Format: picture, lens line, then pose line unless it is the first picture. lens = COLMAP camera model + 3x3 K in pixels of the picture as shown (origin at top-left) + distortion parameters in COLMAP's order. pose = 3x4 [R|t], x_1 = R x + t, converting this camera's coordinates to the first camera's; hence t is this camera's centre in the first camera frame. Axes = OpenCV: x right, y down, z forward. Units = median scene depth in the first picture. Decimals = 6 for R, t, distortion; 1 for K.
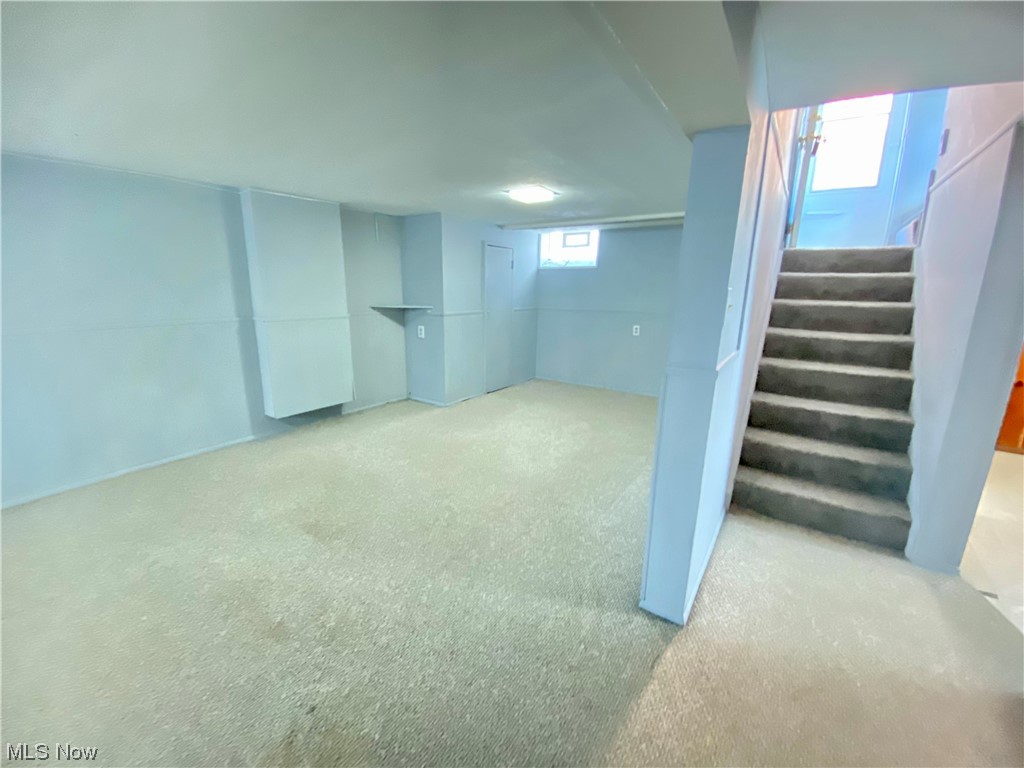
lens RADIAL K [[414.1, 0, 509.0], [0, 414.1, 385.3], [0, 0, 1]] dist [0.018496, -0.020019]
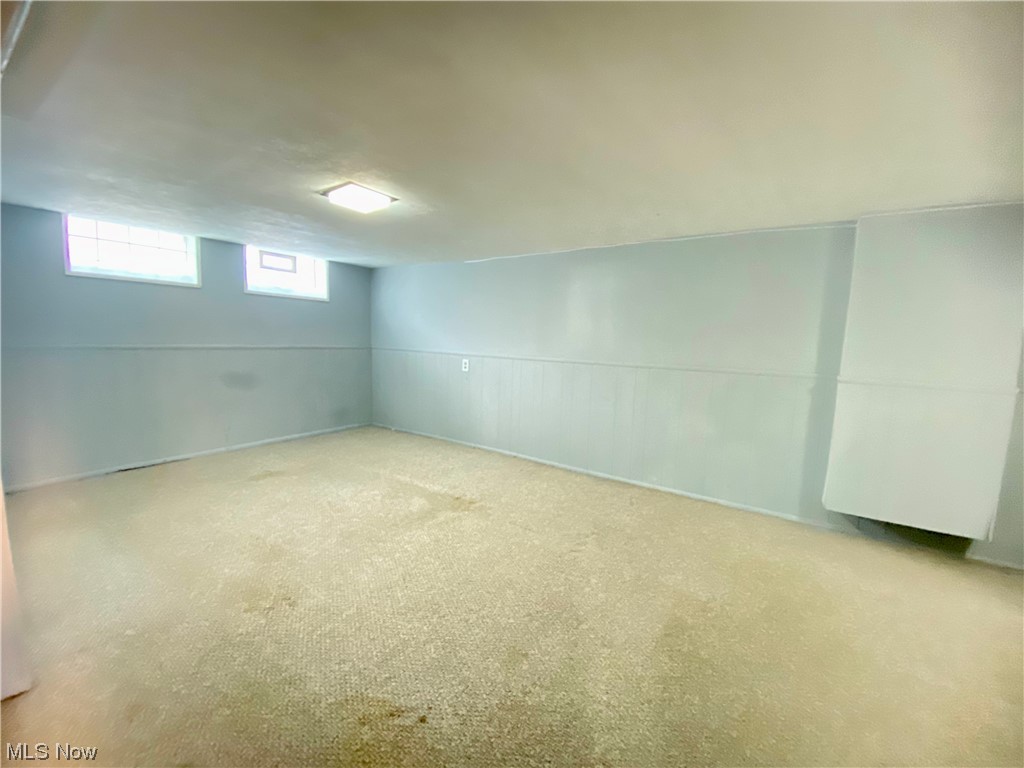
lens RADIAL K [[414.1, 0, 509.0], [0, 414.1, 385.3], [0, 0, 1]] dist [0.018496, -0.020019]
pose [[0.004798, 0.104668, -0.994496, 0.155312], [-0.265067, 0.959066, 0.099660, -0.053650], [0.964218, 0.263130, 0.032345, 0.334713]]
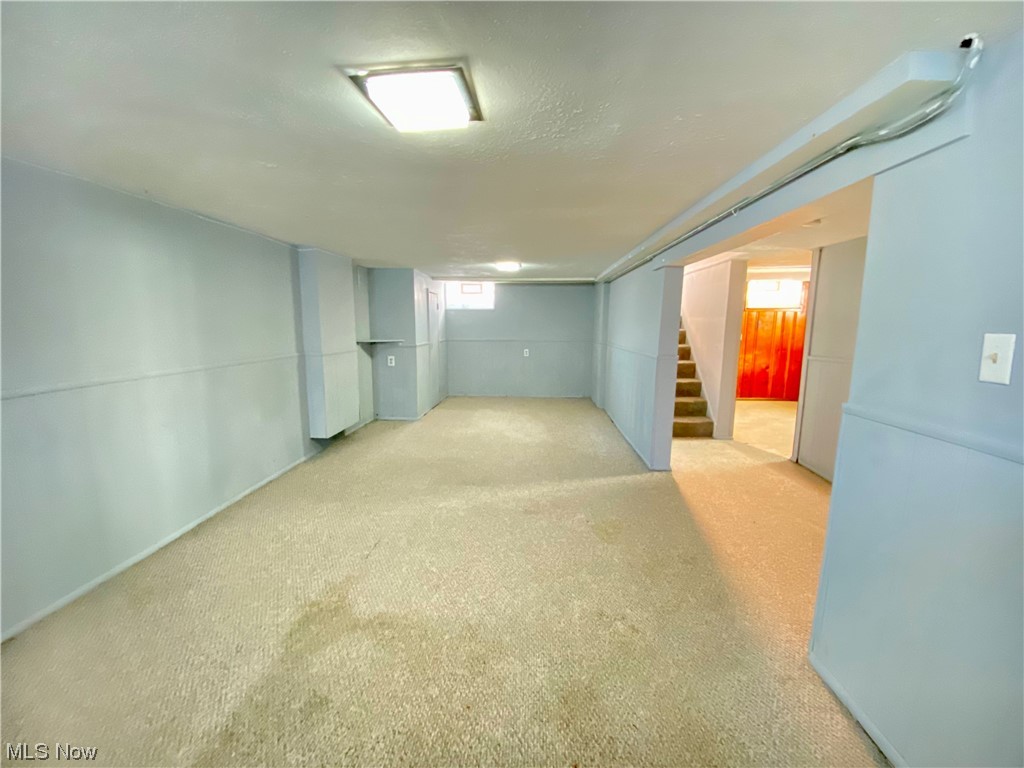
lens RADIAL K [[414.1, 0, 509.0], [0, 414.1, 385.3], [0, 0, 1]] dist [0.018496, -0.020019]
pose [[0.853440, -0.087235, 0.513839, -0.652087], [0.128780, 0.990619, -0.045714, 0.048393], [-0.505031, 0.105187, 0.856668, -0.243869]]
